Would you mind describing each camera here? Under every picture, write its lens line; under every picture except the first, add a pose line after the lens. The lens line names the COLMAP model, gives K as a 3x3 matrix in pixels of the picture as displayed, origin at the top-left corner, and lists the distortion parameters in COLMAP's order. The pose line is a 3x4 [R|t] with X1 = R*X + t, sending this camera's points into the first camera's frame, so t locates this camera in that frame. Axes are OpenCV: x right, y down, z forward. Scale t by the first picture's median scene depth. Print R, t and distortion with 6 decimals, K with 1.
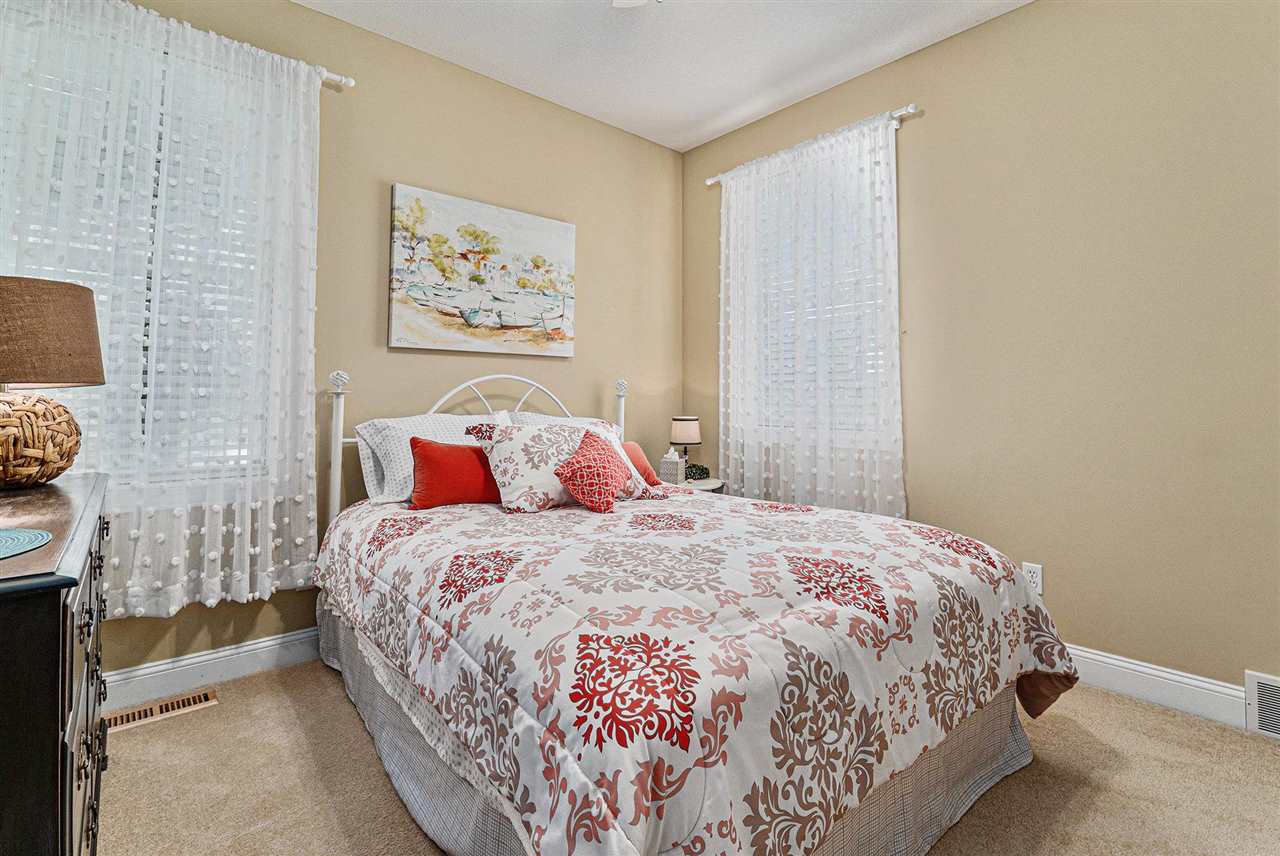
lens RADIAL K [[545.5, 0, 637.6], [0, 545.5, 368.9], [0, 0, 1]] dist [-0.073557, -0.000034]
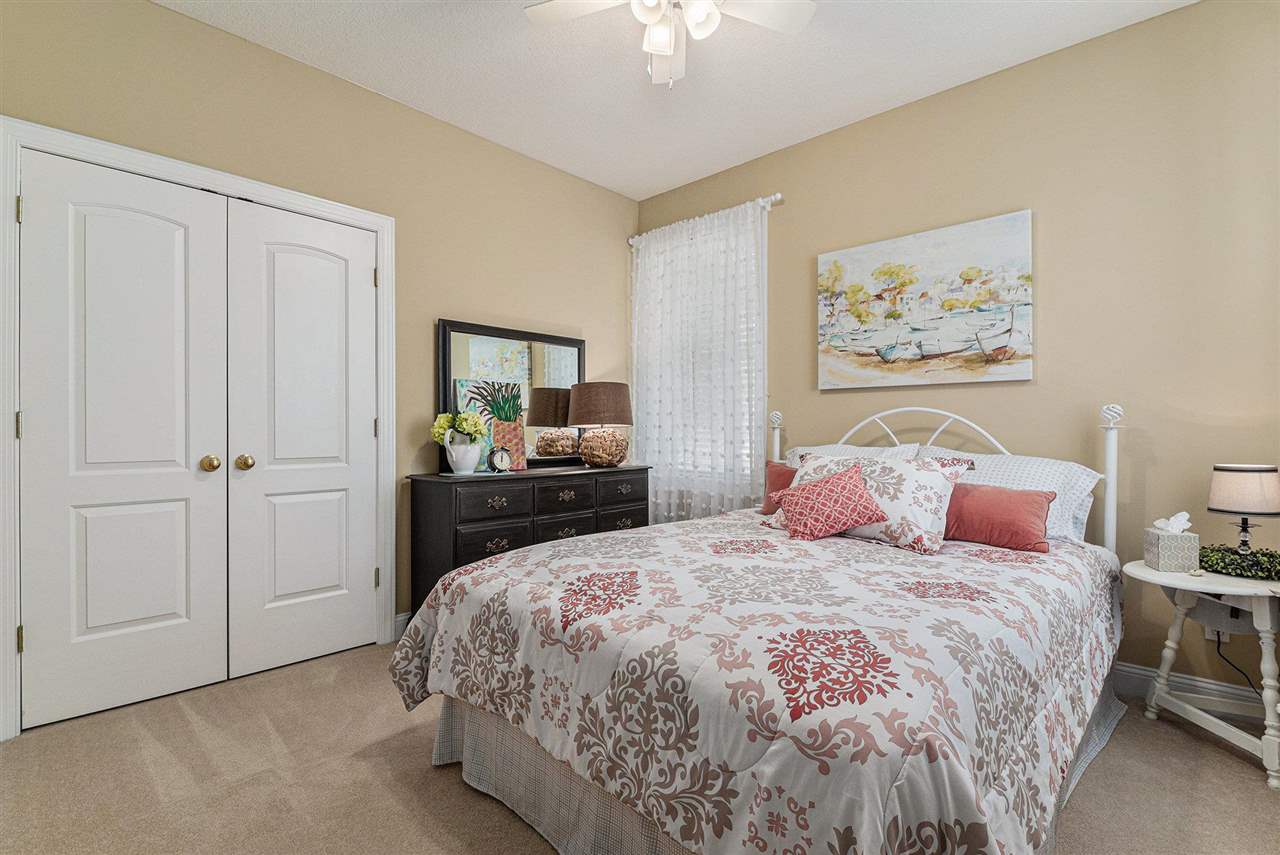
lens RADIAL K [[563.6, 0, 640.0], [0, 563.6, 427.5], [0, 0, 1]] dist [-0.002798, -0.014289]
pose [[0.109144, -0.005094, -0.994013, 0.739815], [0.047061, 0.998892, 0.000049, 0.025223], [0.992911, -0.046784, 0.109263, 0.412022]]
